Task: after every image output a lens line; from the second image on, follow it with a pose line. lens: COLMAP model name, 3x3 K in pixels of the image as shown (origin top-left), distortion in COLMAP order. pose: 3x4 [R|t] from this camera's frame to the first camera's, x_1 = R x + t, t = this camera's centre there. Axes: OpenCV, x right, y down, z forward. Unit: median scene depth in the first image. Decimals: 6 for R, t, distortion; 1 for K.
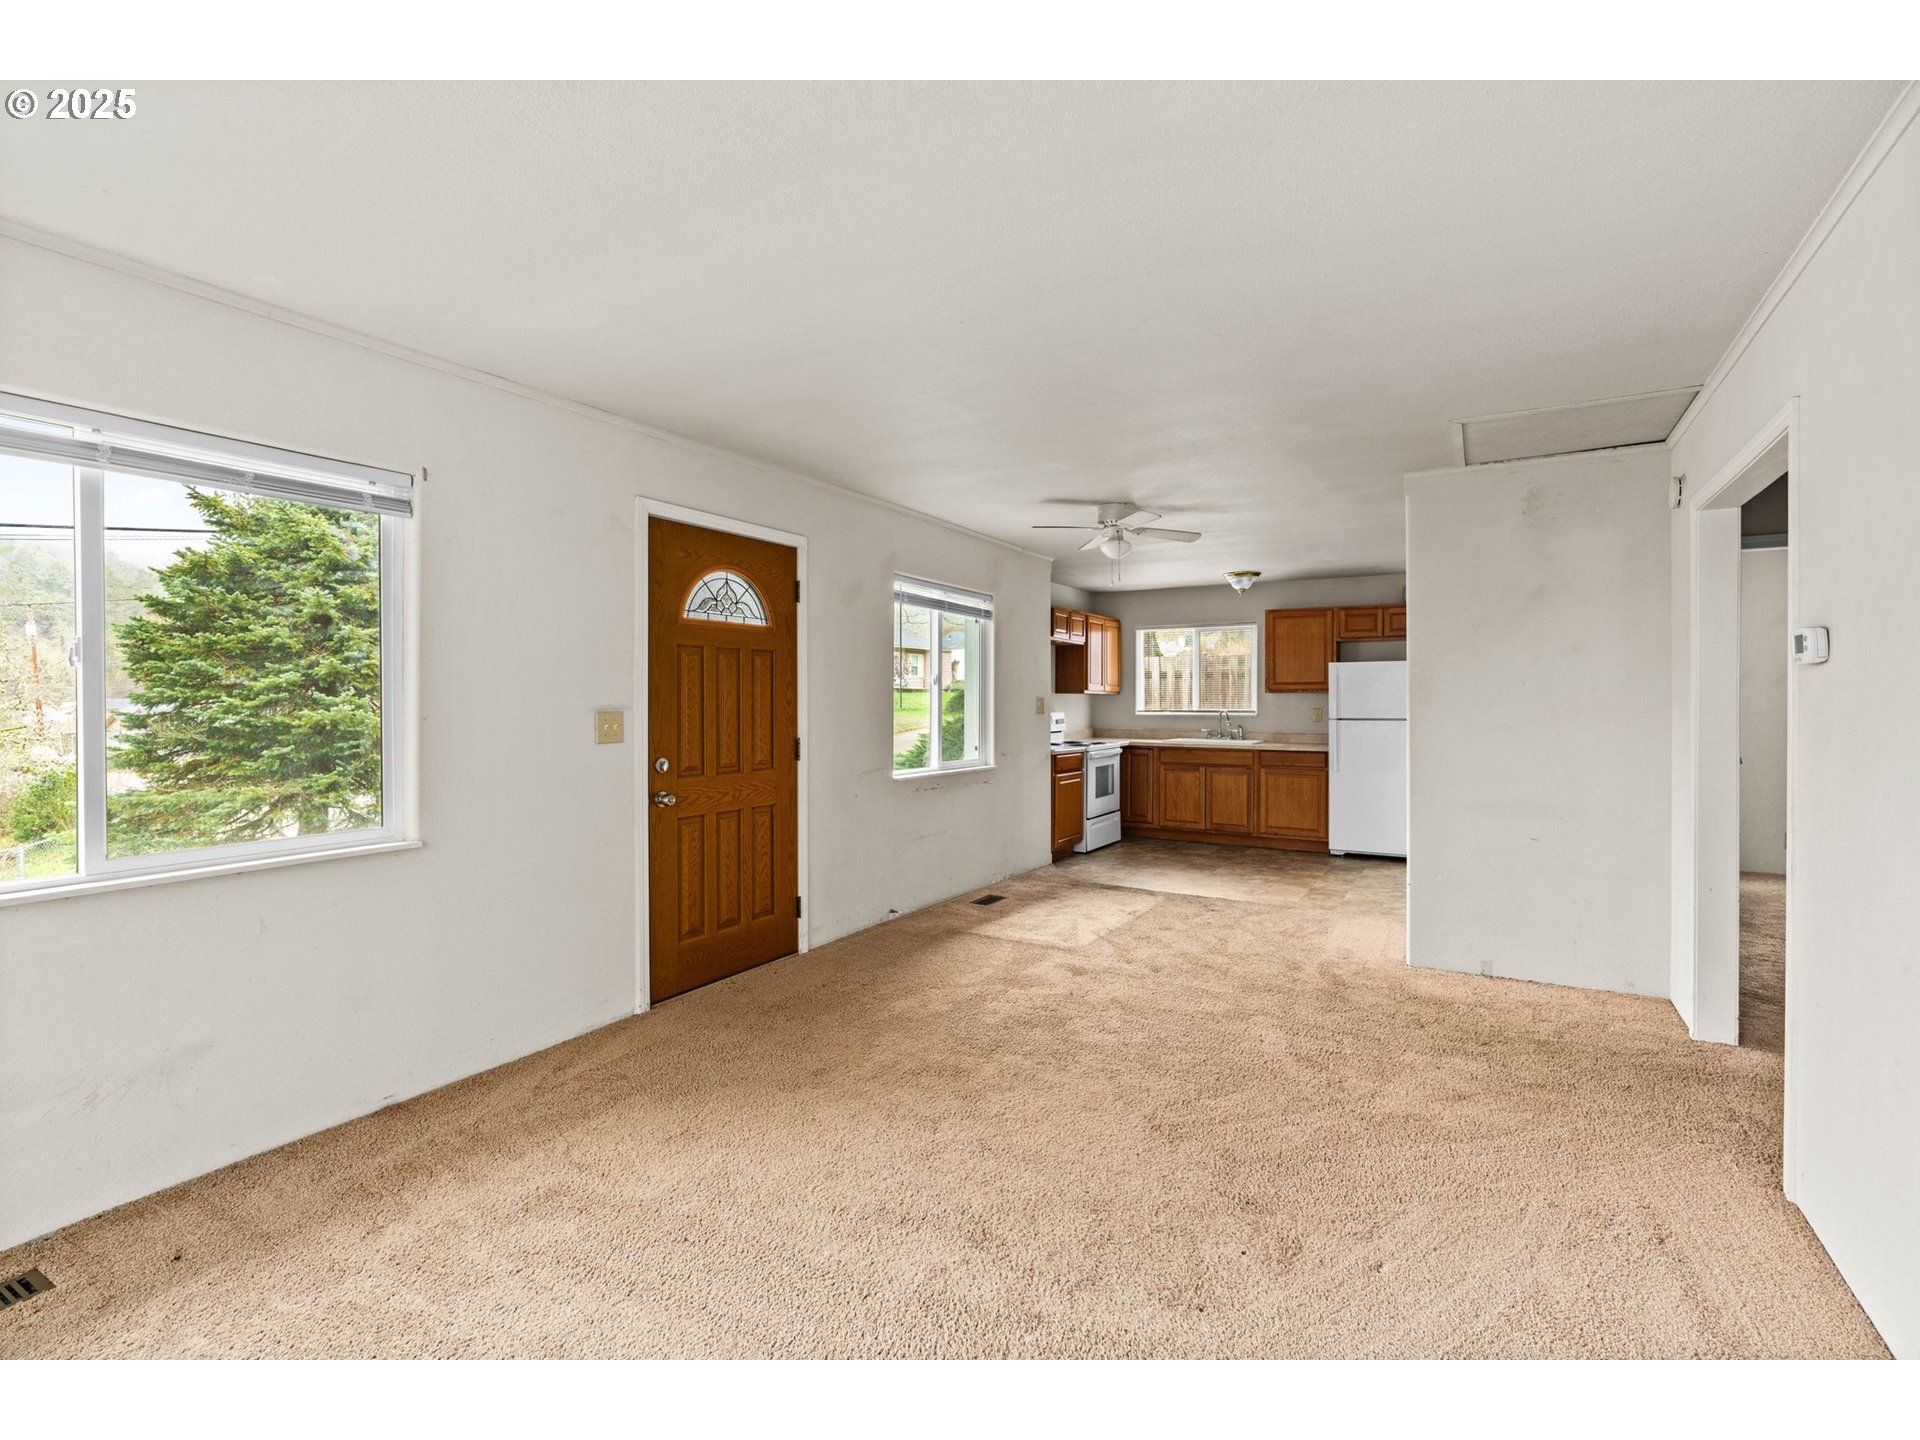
lens RADIAL K [[882.6, 0, 960.9], [0, 882.6, 704.6], [0, 0, 1]] dist [-0.018062, 0.000295]
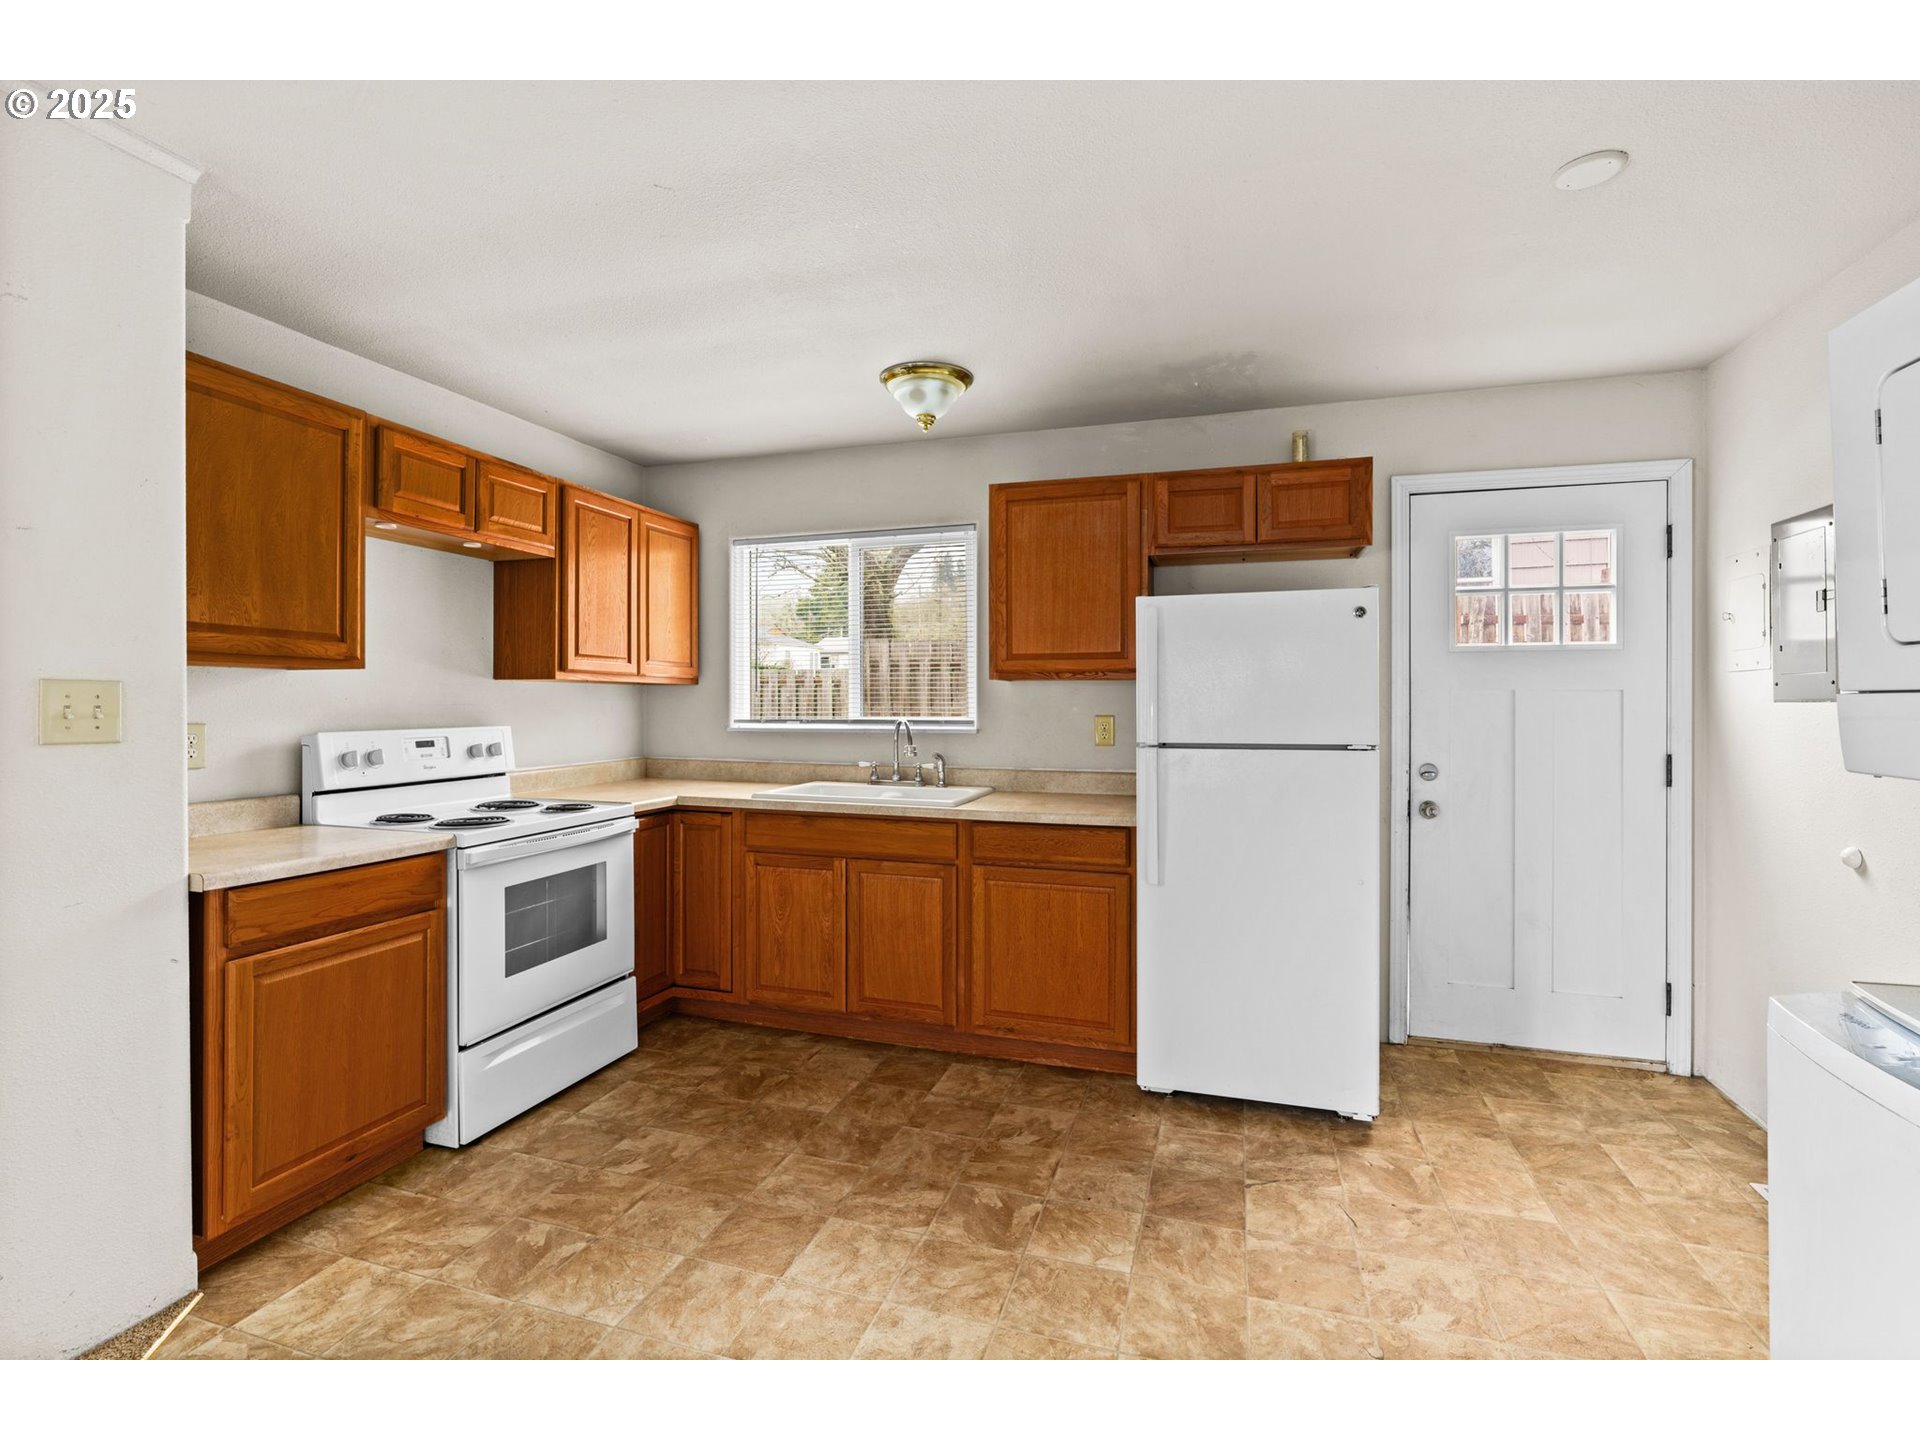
lens RADIAL K [[882.6, 0, 960.9], [0, 882.6, 704.6], [0, 0, 1]] dist [-0.018062, 0.000295]
pose [[0.973216, 0.000451, 0.229891, 0.237799], [0.000229, 0.999996, -0.002933, -0.000025], [-0.229891, 0.002907, 0.973212, 0.597376]]
